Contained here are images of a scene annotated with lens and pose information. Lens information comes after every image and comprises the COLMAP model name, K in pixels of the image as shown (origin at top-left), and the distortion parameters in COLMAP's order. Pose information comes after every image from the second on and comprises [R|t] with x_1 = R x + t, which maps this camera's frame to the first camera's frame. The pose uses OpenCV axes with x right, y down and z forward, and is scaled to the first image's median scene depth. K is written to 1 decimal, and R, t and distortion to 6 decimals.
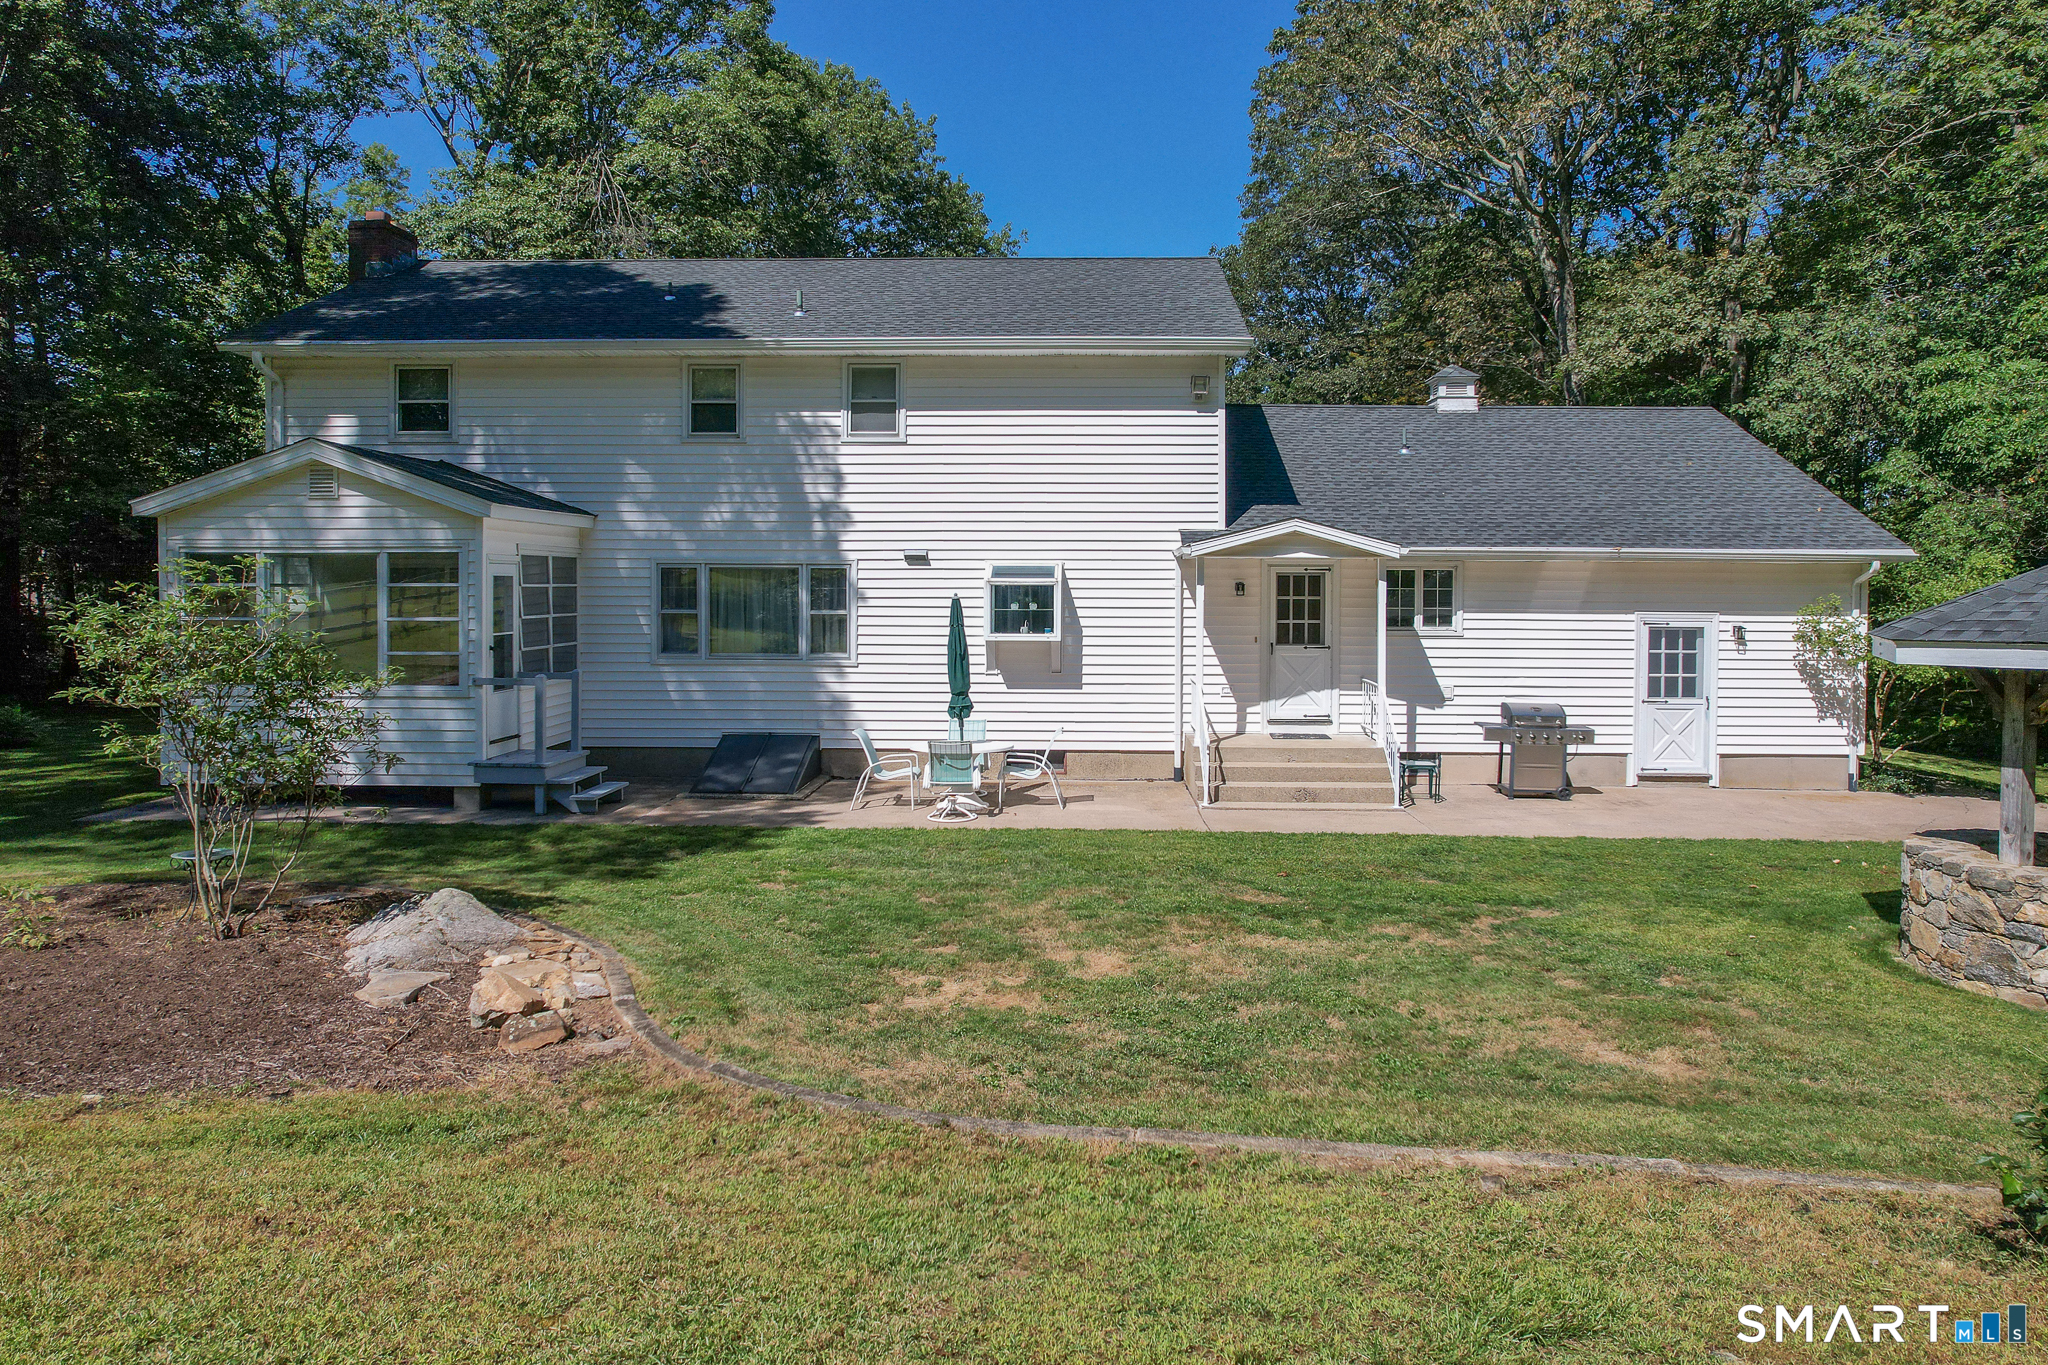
lens RADIAL K [[1281.3, 0, 1024.1], [0, 1281.3, 608.5], [0, 0, 1]] dist [-0.065764, 0.087352]
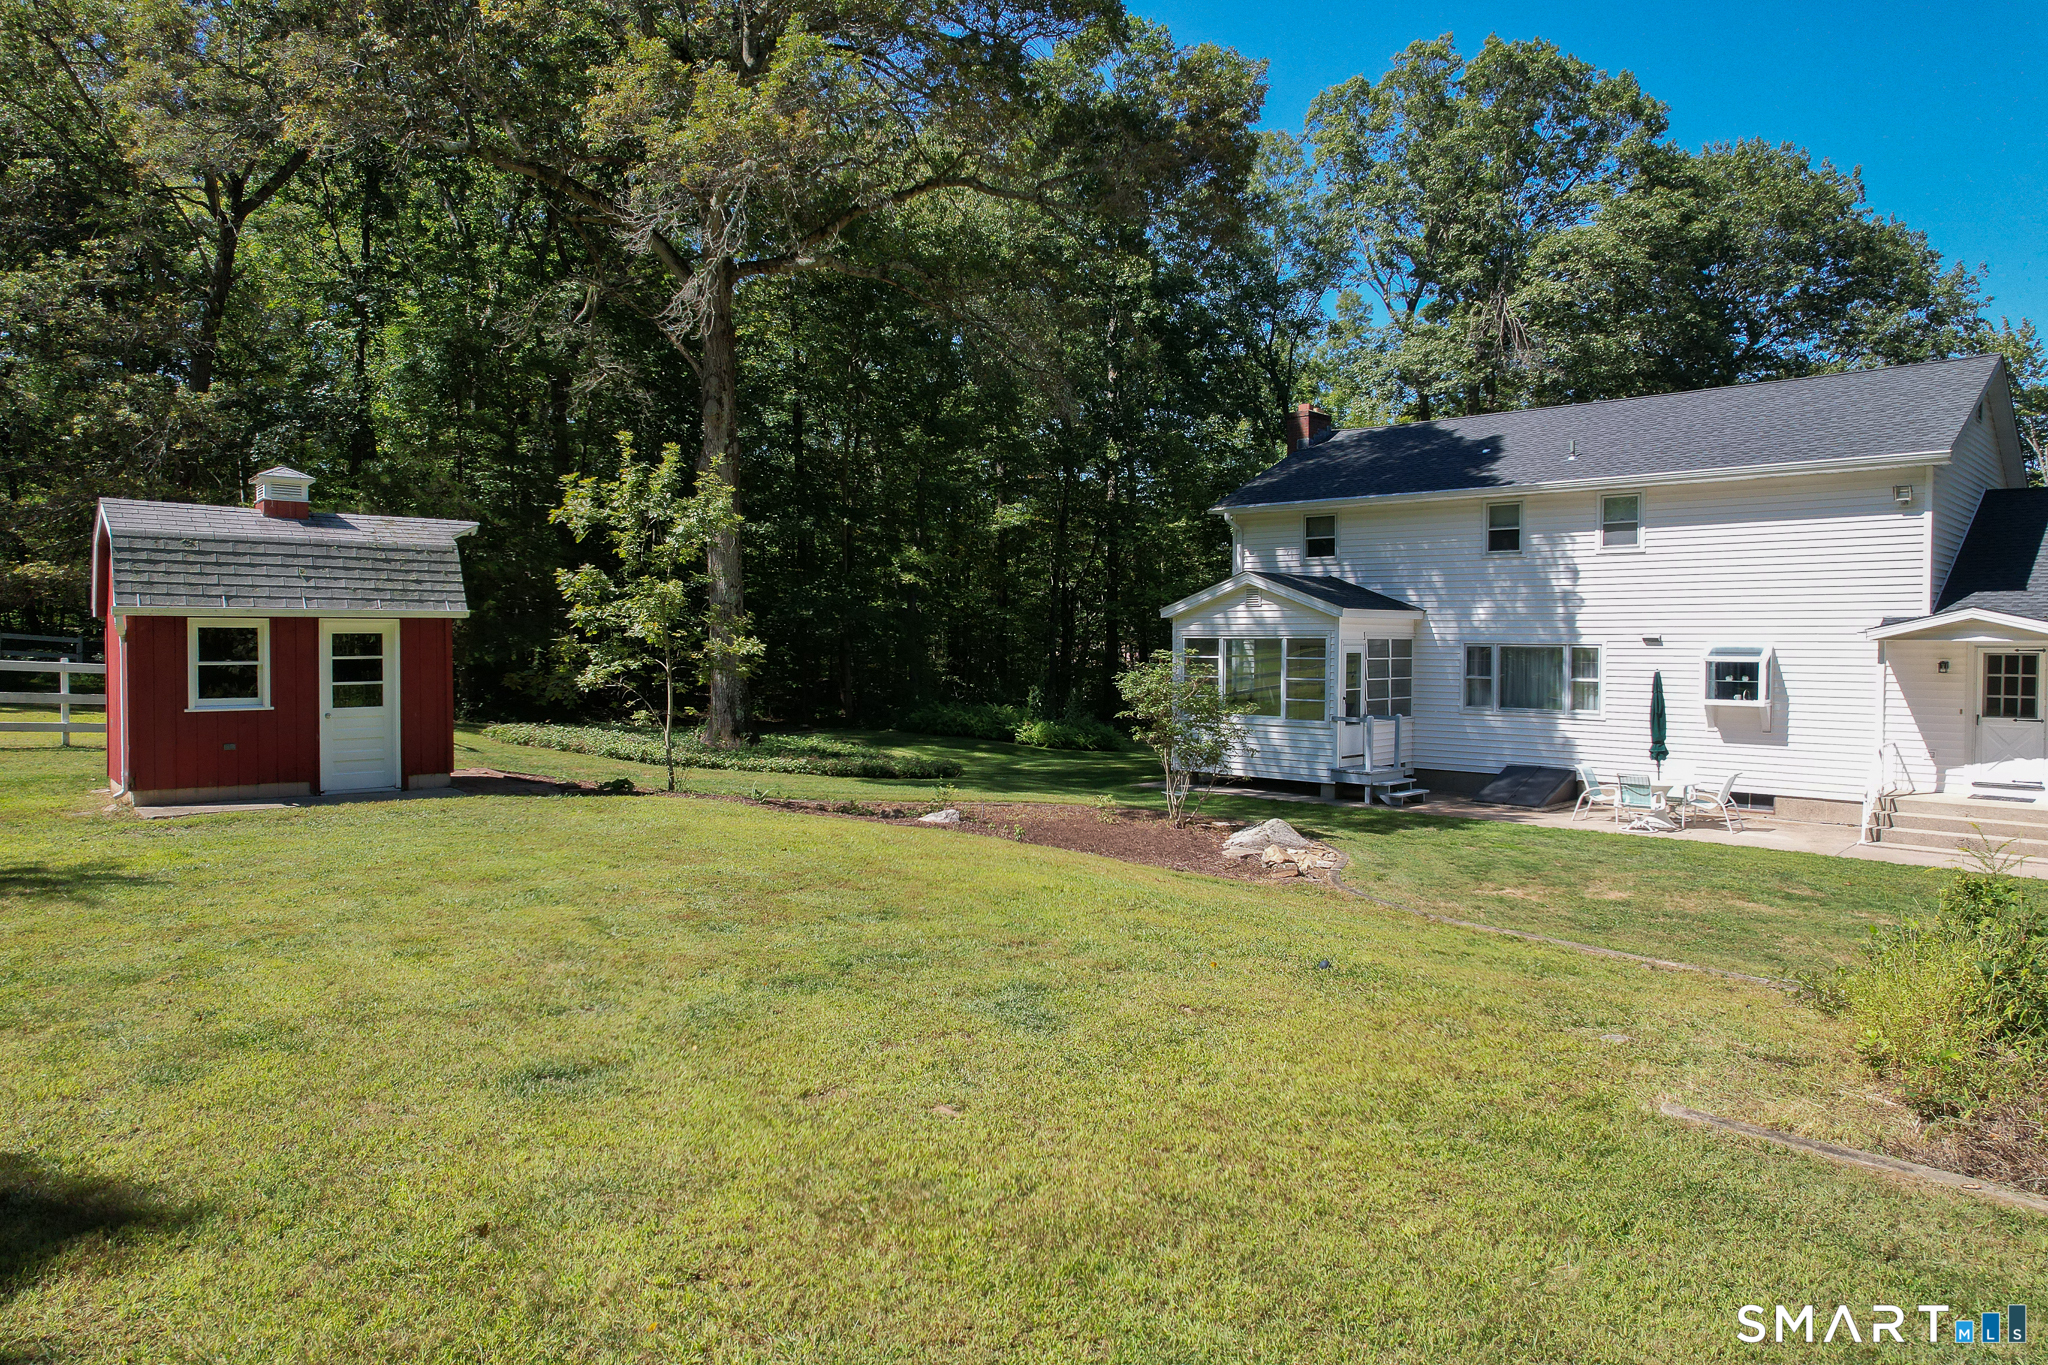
lens RADIAL K [[1297.7, 0, 1024.0], [0, 1297.7, 682.5], [0, 0, 1]] dist [-0.003935, -0.000716]
pose [[0.733186, 0.021510, -0.679687, 0.353312], [-0.012691, 0.999758, 0.017949, -0.011722], [0.679909, -0.004534, 0.733282, -0.420400]]
